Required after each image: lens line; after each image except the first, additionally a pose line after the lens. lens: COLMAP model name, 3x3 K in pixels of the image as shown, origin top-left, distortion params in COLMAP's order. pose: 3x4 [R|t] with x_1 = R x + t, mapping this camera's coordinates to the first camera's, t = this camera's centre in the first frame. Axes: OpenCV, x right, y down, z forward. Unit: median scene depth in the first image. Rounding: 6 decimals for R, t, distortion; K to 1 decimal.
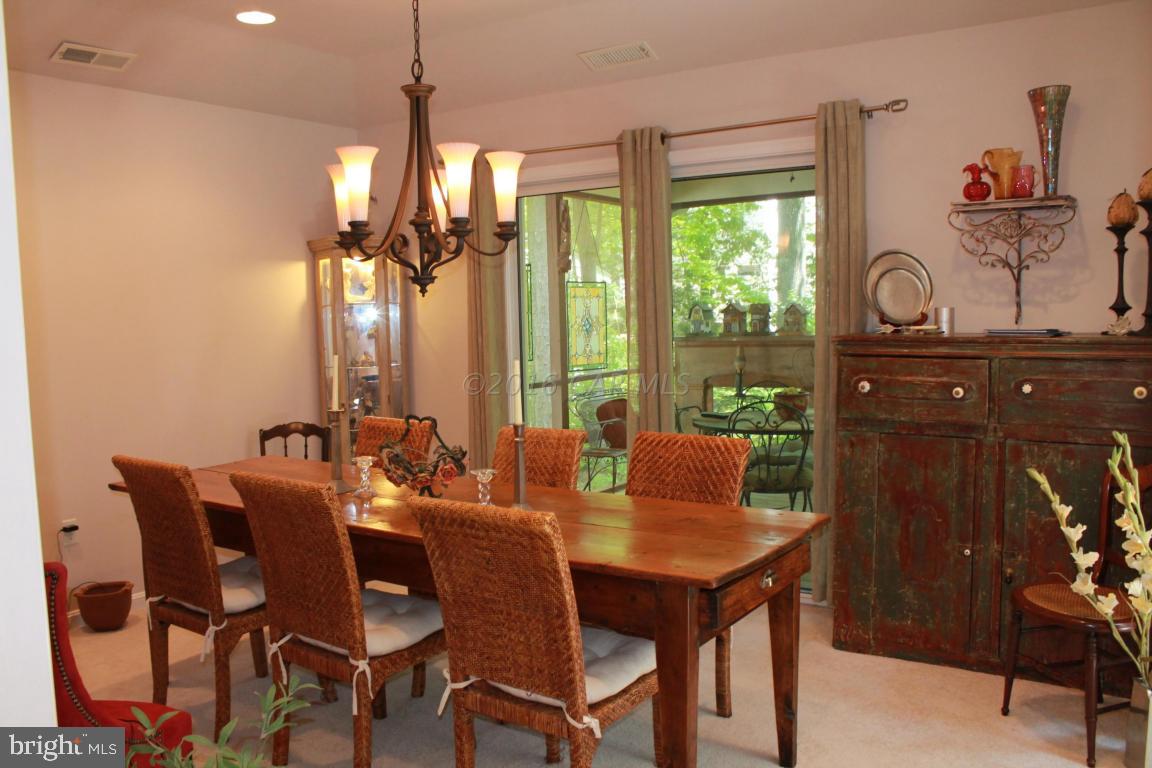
lens RADIAL K [[972.0, 0, 576.0], [0, 972.0, 384.0], [0, 0, 1]] dist [-0.179503, 0.168303]
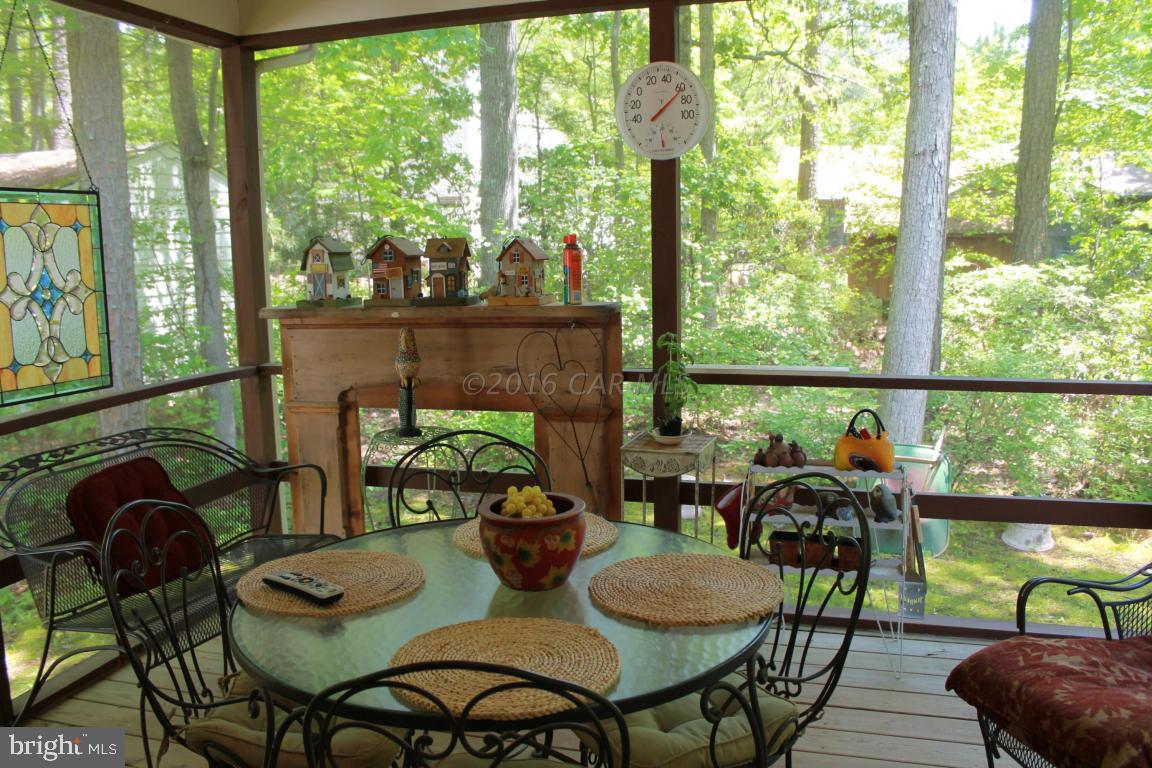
lens RADIAL K [[972.0, 0, 576.0], [0, 972.0, 384.0], [0, 0, 1]] dist [-0.179503, 0.168303]
pose [[0.954344, -0.036495, 0.296473, 0.102978], [0.016852, 0.997506, 0.068544, -0.041275], [-0.298235, -0.060418, 0.952578, 0.500194]]
